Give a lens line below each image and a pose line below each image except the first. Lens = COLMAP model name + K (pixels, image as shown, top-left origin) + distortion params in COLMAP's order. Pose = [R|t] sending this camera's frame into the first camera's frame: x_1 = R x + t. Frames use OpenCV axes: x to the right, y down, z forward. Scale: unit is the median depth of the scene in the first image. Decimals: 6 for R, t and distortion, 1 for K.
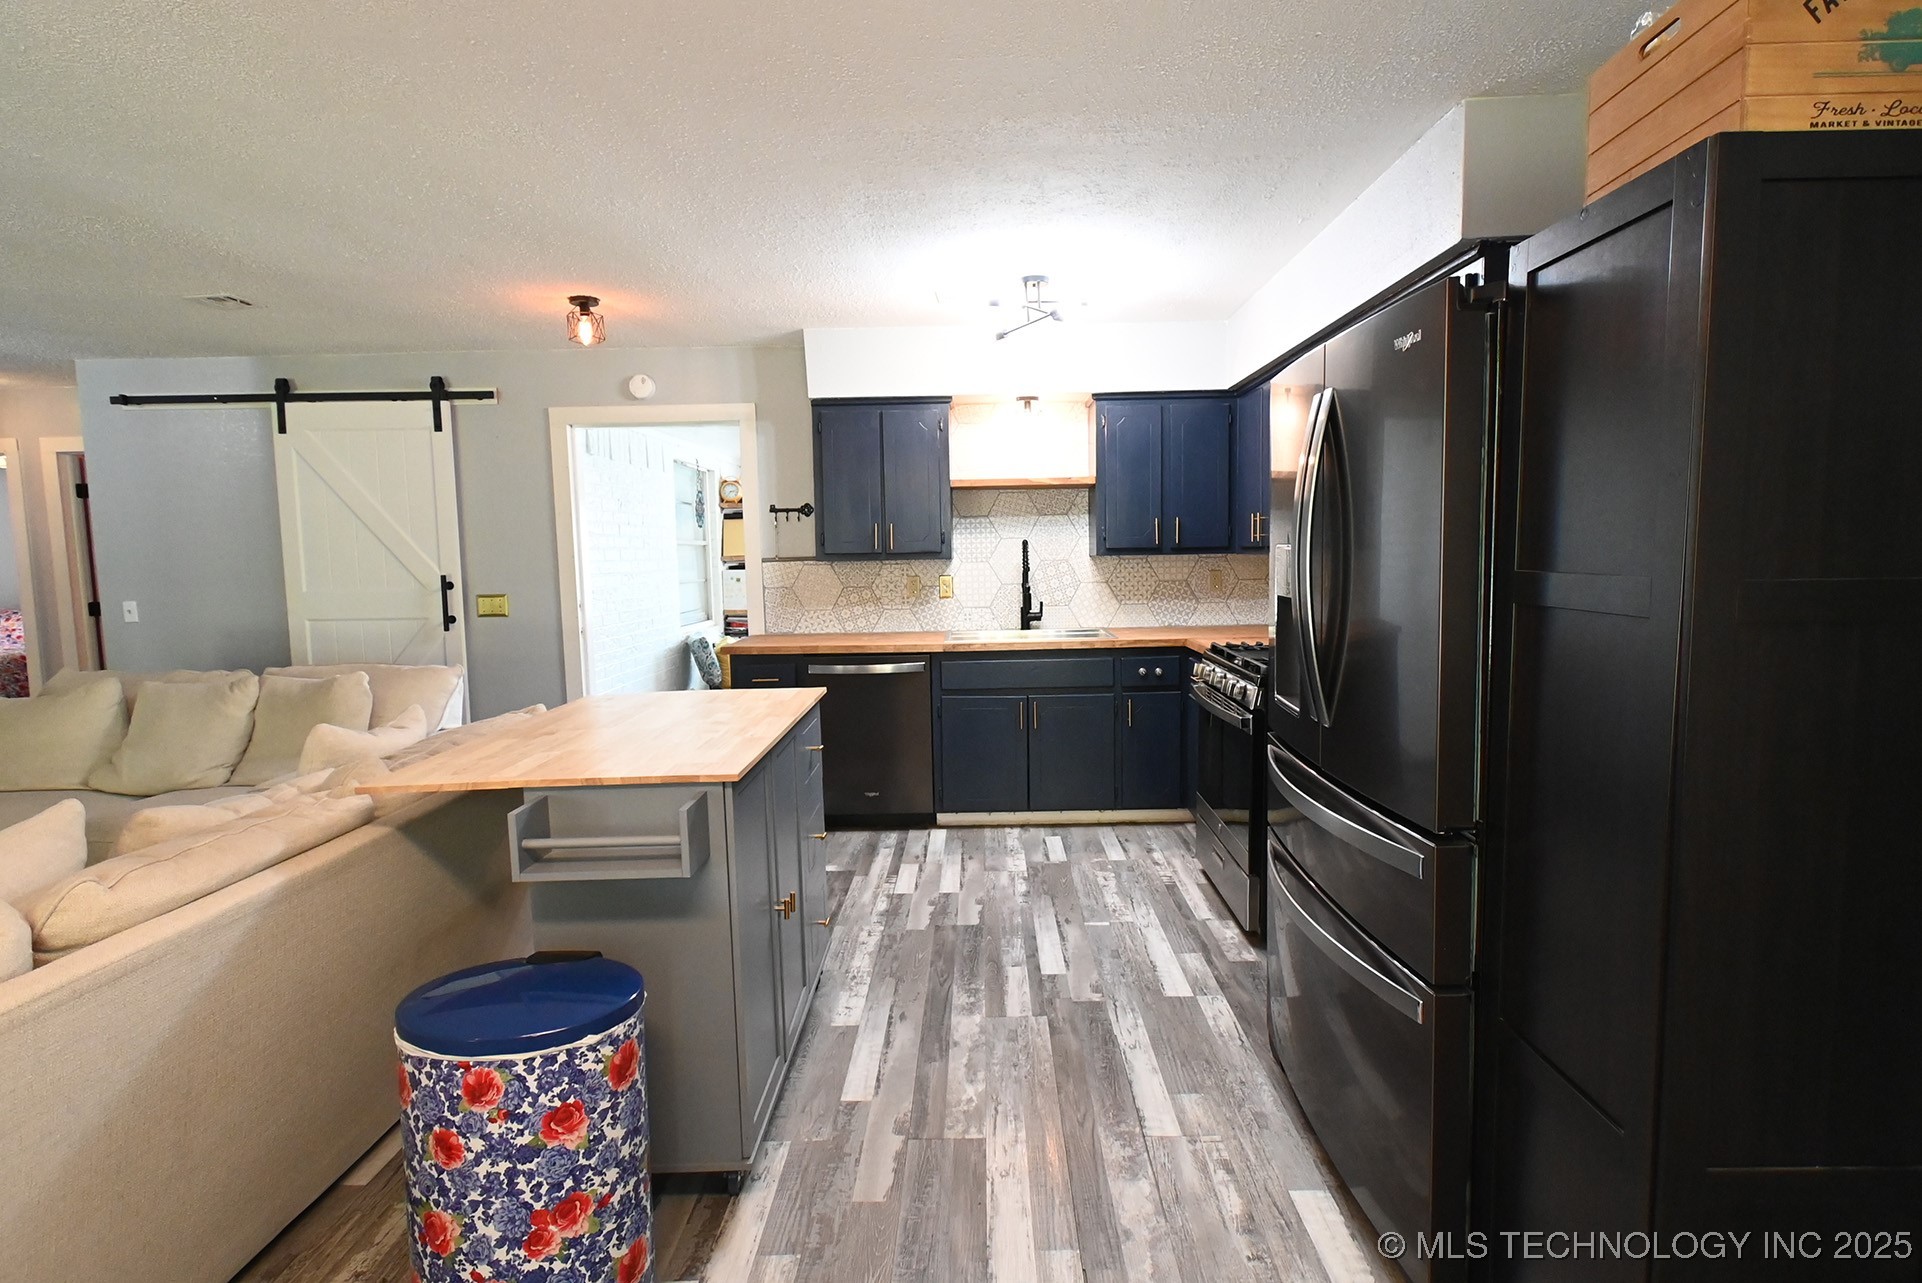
lens RADIAL K [[856.0, 0, 971.1], [0, 856.0, 640.4], [0, 0, 1]] dist [0.007405, -0.002769]
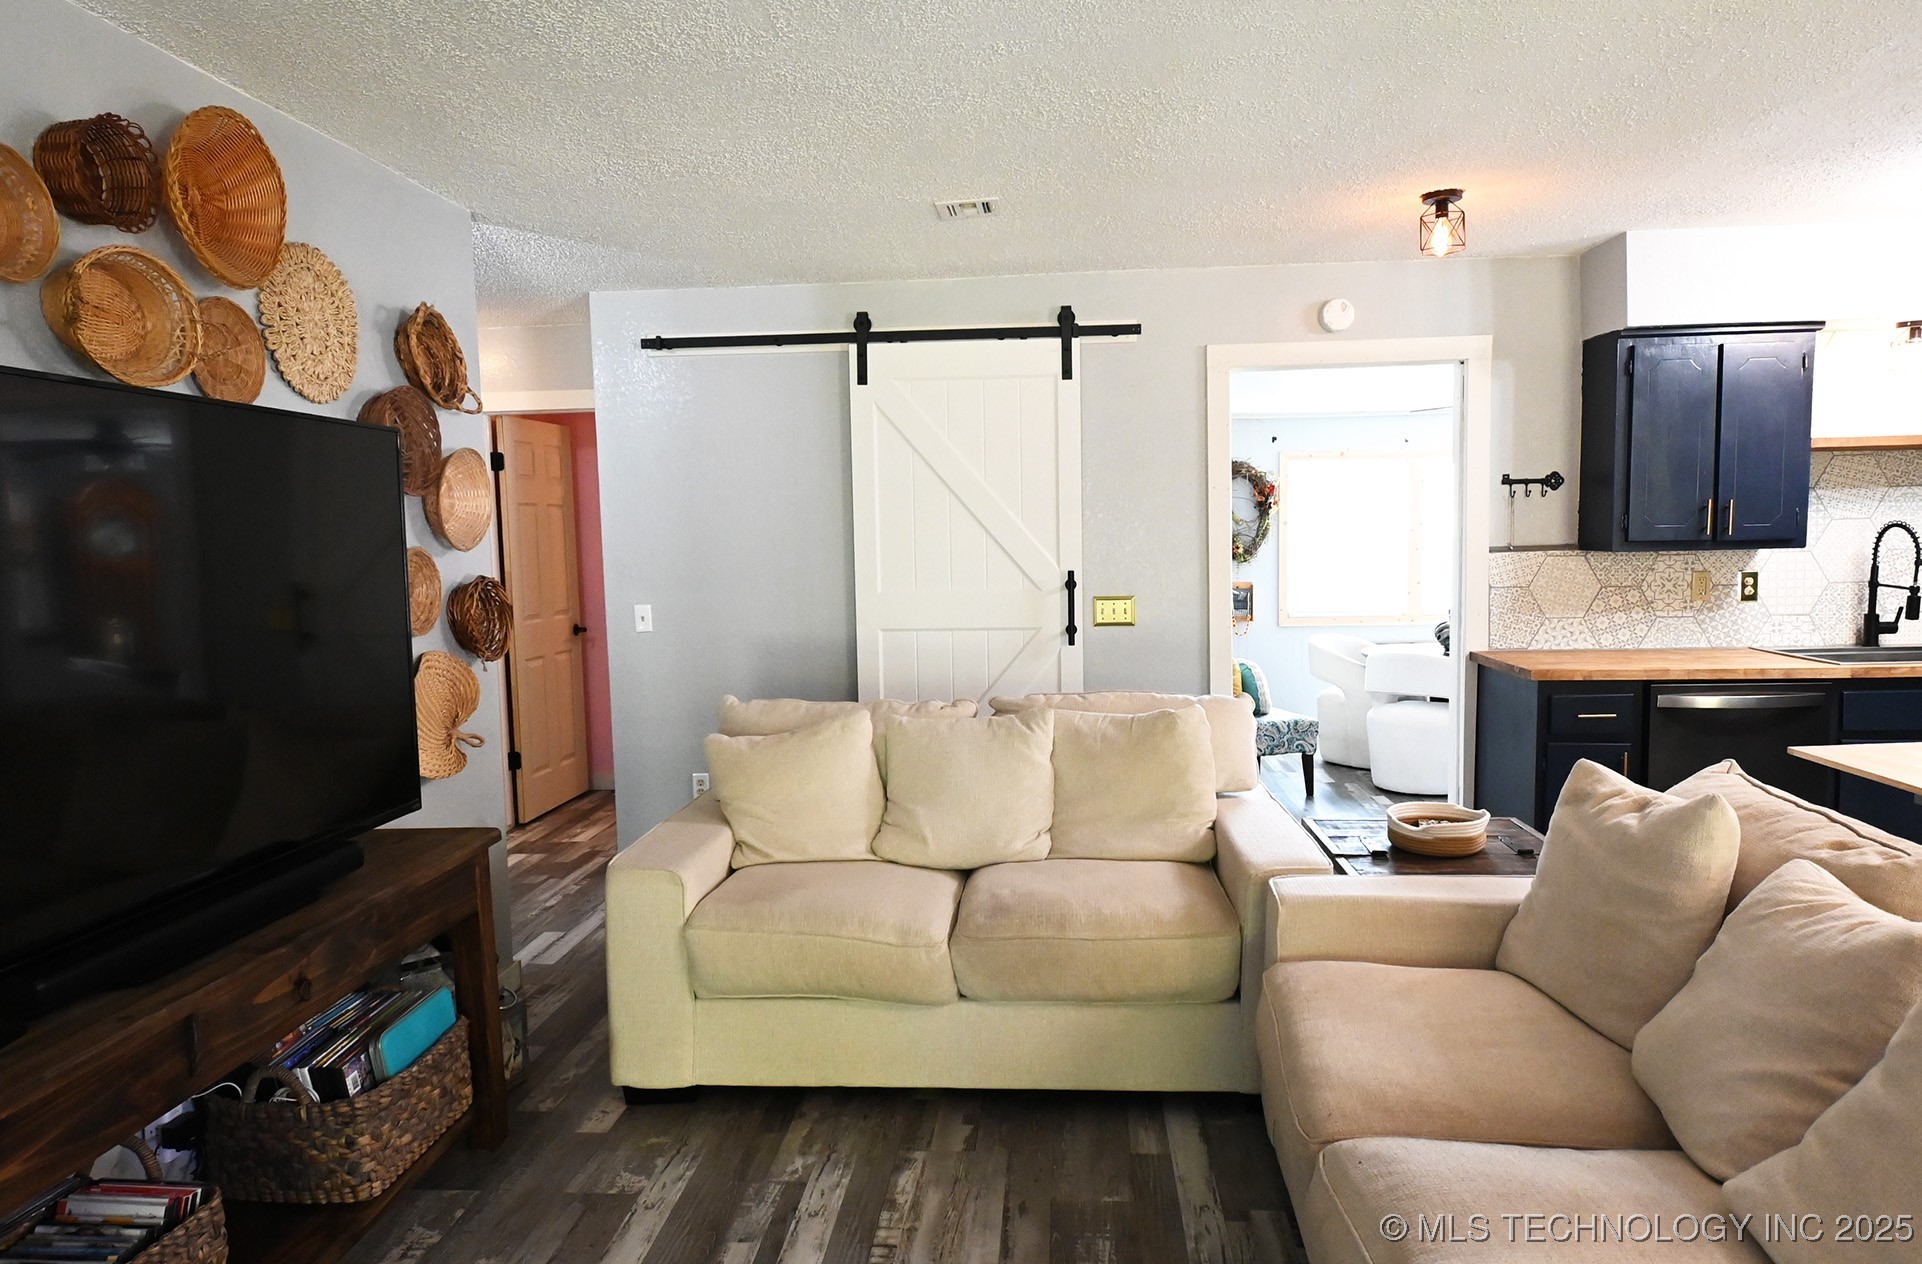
lens RADIAL K [[1087.5, 0, 961.0], [0, 1087.5, 632.0], [0, 0, 1]] dist [-0.006421, -0.001222]
pose [[0.998224, 0.002836, -0.059505, -0.650533], [-0.003851, 0.999849, -0.016957, -0.006040], [0.059448, 0.017156, 0.998084, 0.050346]]
